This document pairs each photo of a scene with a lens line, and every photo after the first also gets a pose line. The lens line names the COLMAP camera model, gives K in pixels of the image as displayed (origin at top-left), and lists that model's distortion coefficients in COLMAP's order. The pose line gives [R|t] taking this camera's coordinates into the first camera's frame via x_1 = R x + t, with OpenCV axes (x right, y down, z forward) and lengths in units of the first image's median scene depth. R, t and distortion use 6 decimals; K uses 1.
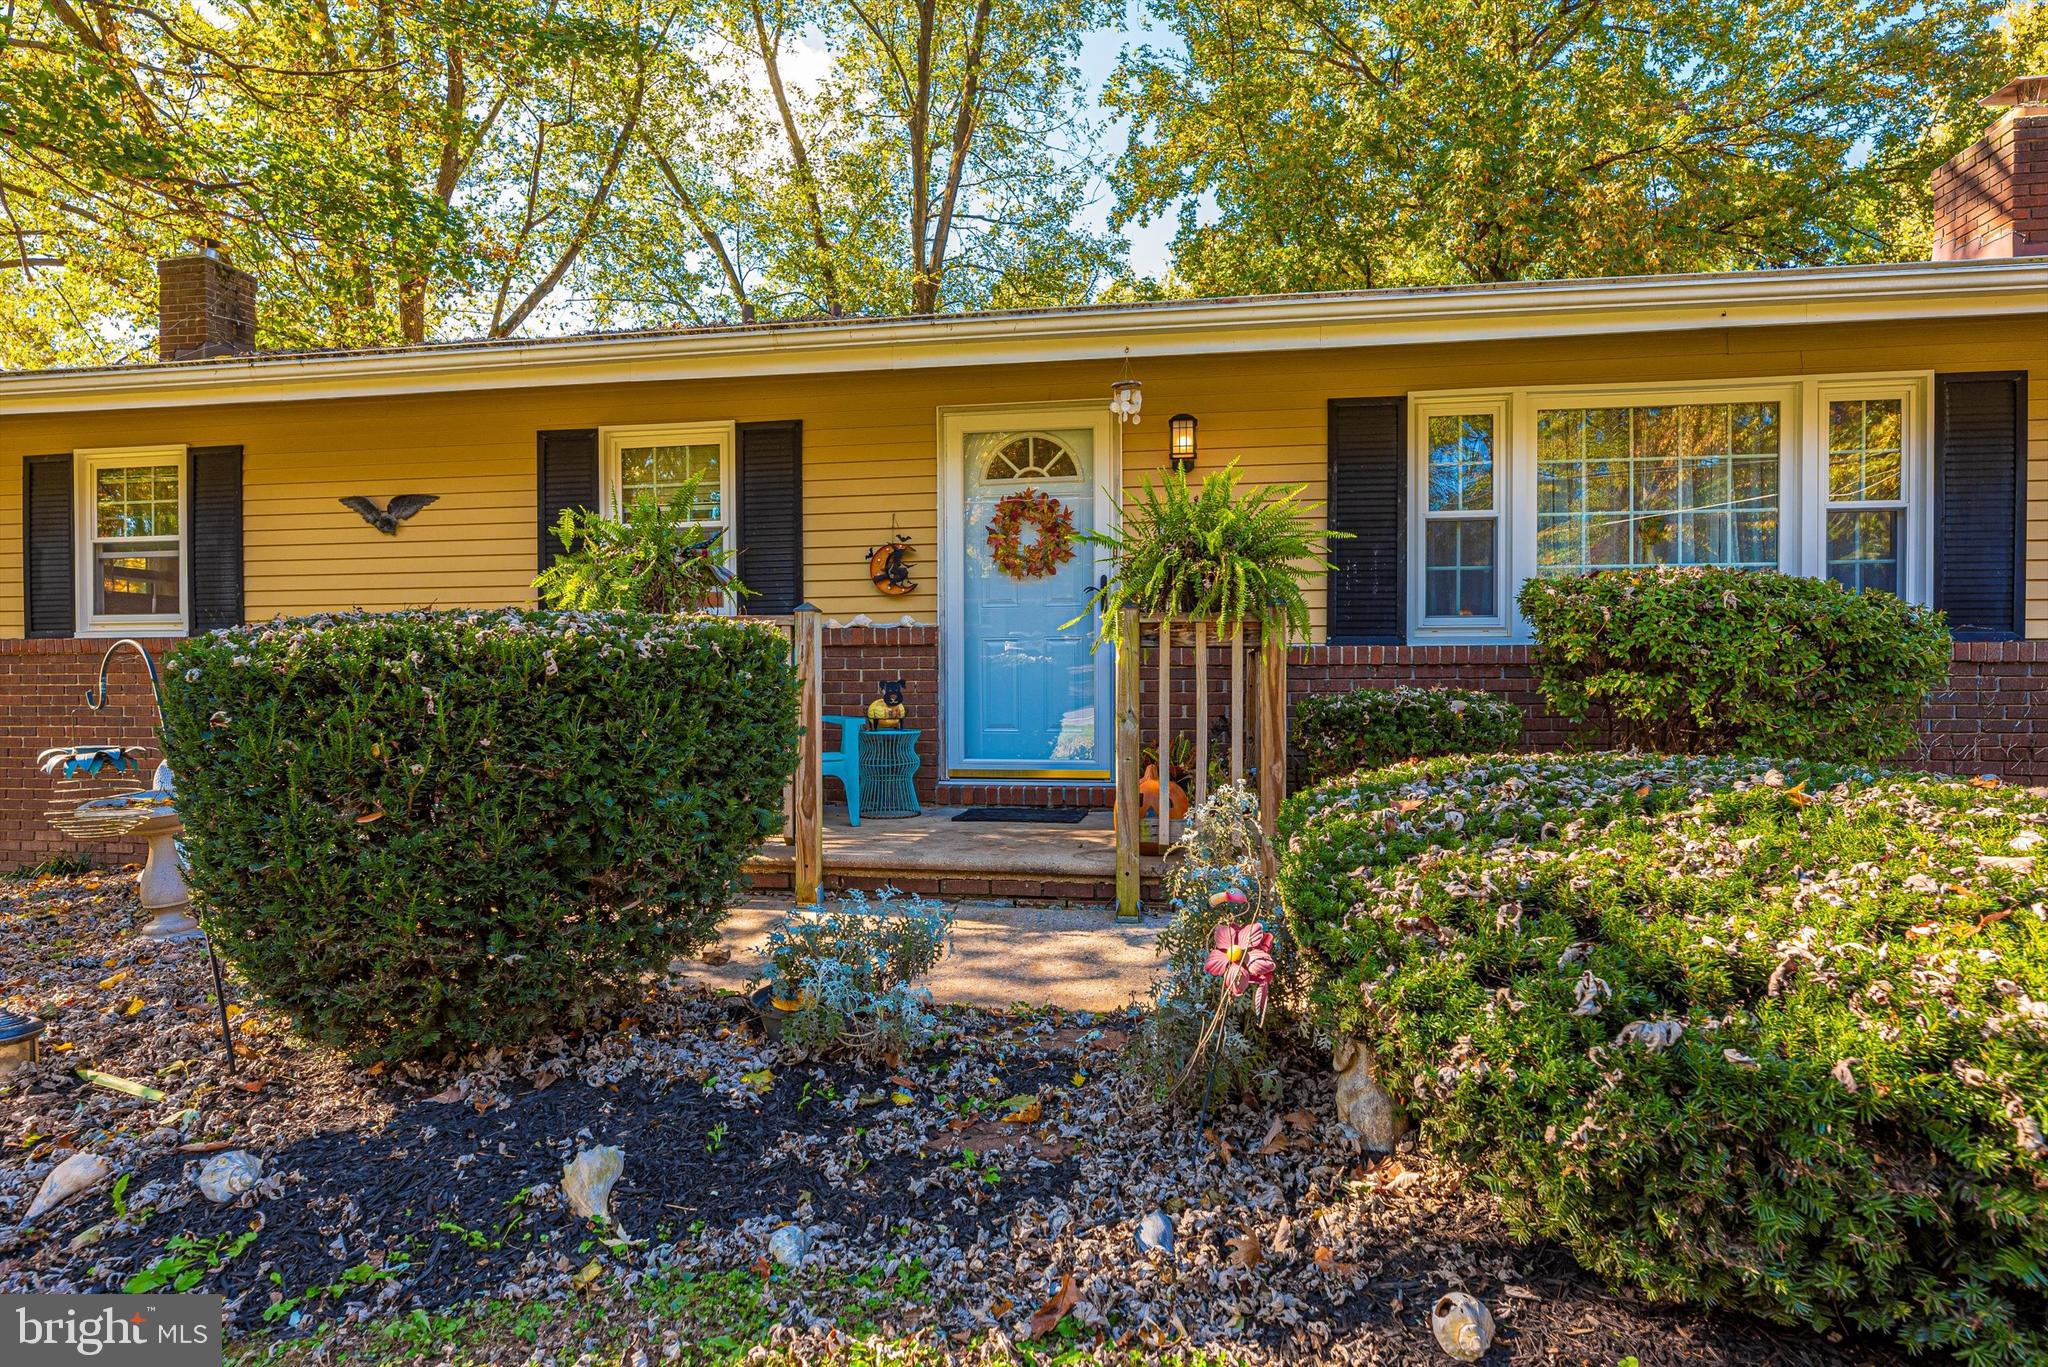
lens RADIAL K [[947.7, 0, 1079.2], [0, 947.7, 659.4], [0, 0, 1]] dist [-0.002593, -0.000951]
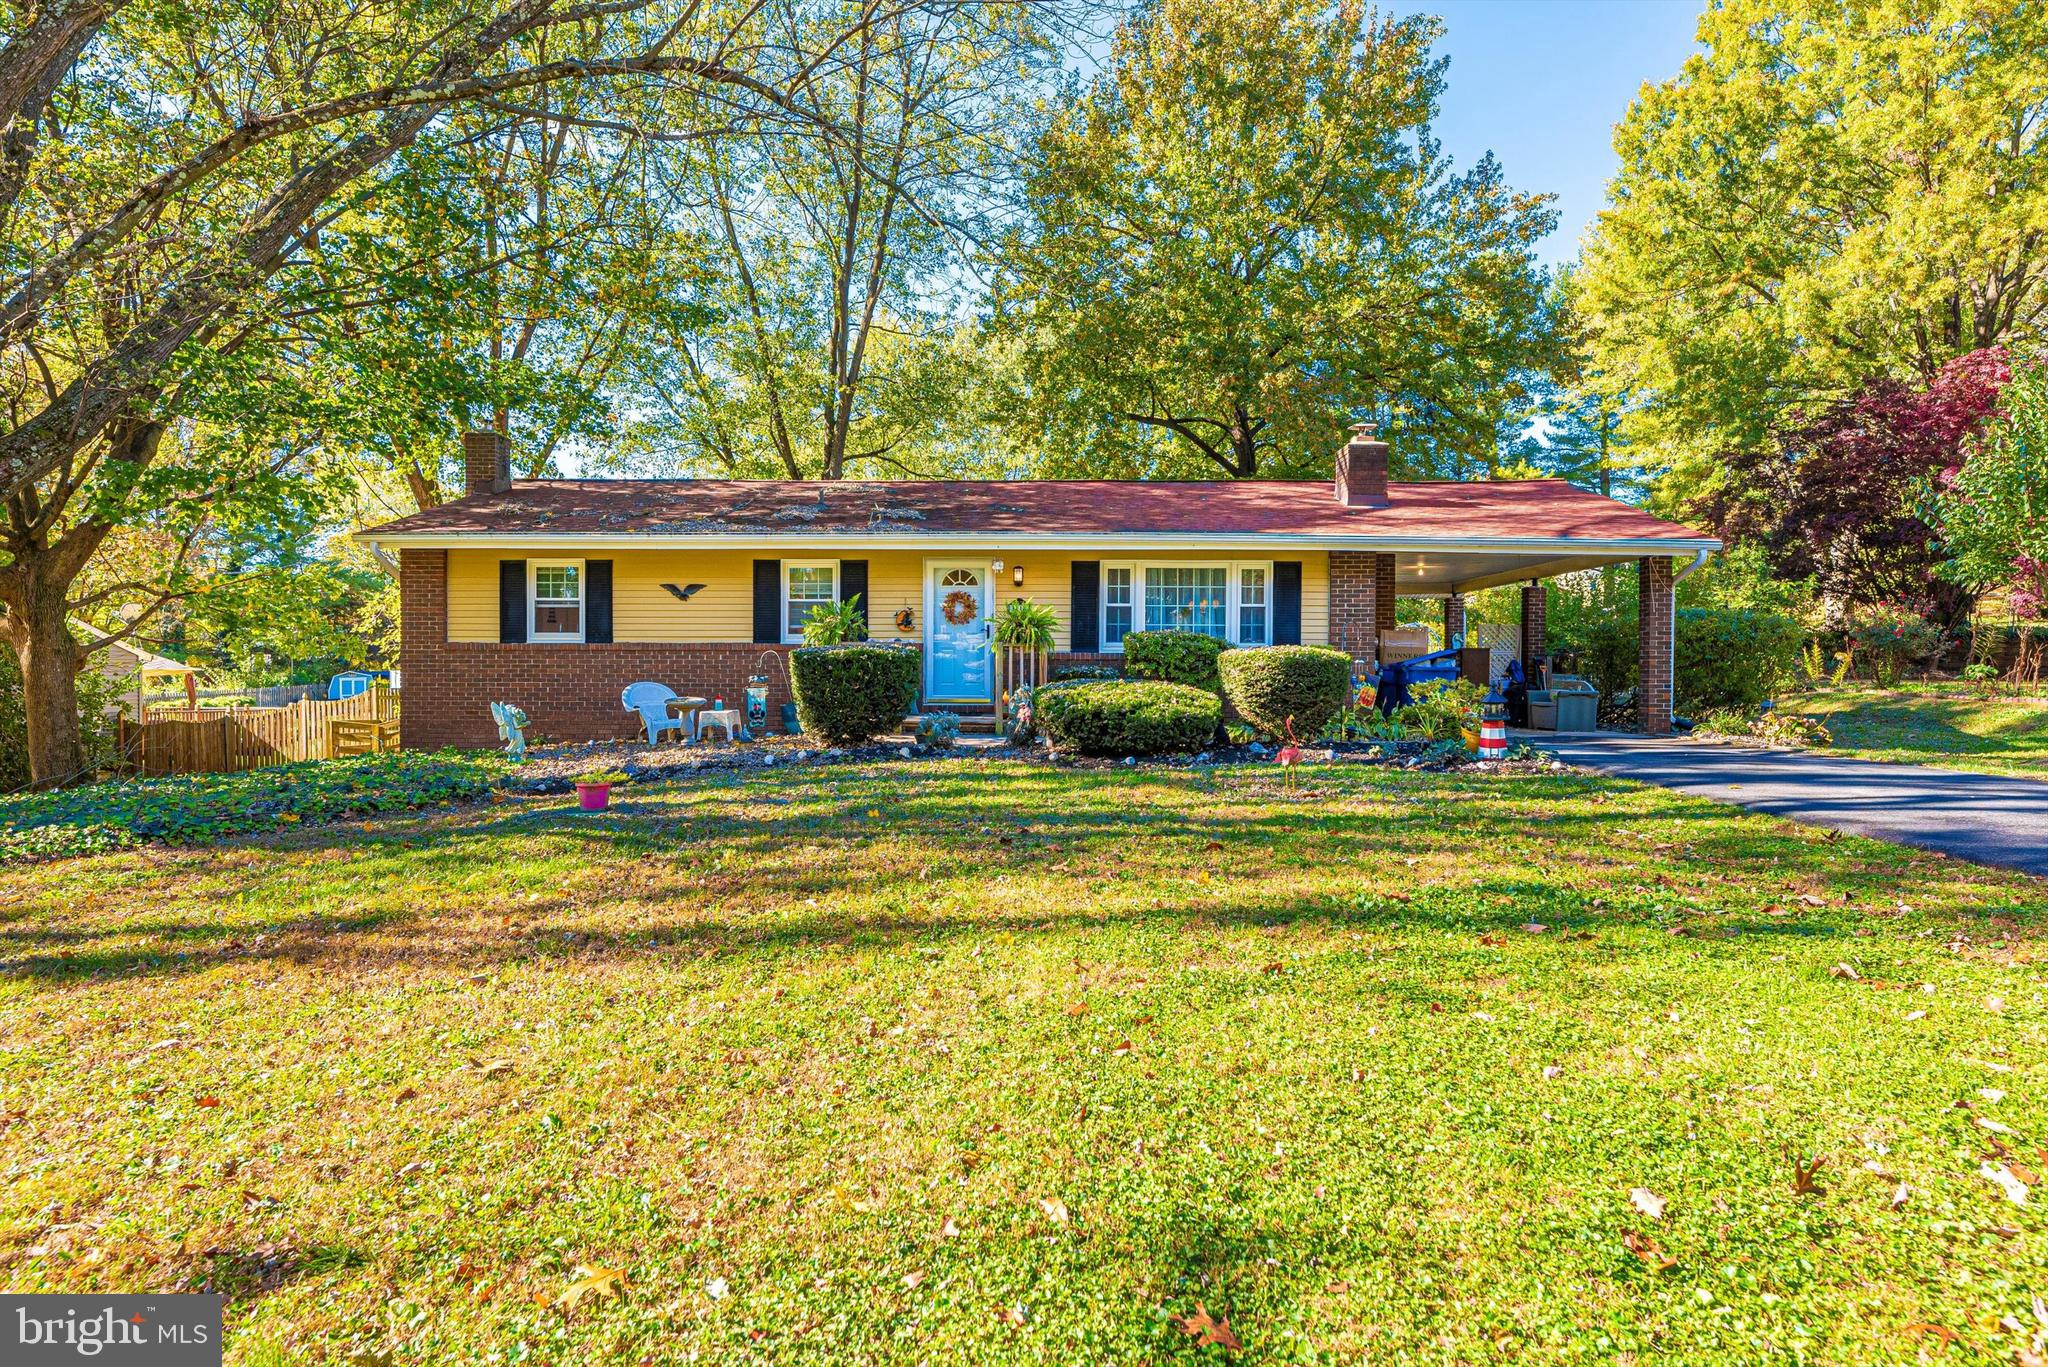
lens RADIAL K [[947.7, 0, 1079.2], [0, 947.7, 659.4], [0, 0, 1]] dist [-0.002593, -0.000951]
pose [[0.987476, 0.007826, 0.157578, -0.134511], [-0.009417, 0.999912, 0.009354, -0.018446], [-0.157491, -0.010720, 0.987462, -1.590251]]
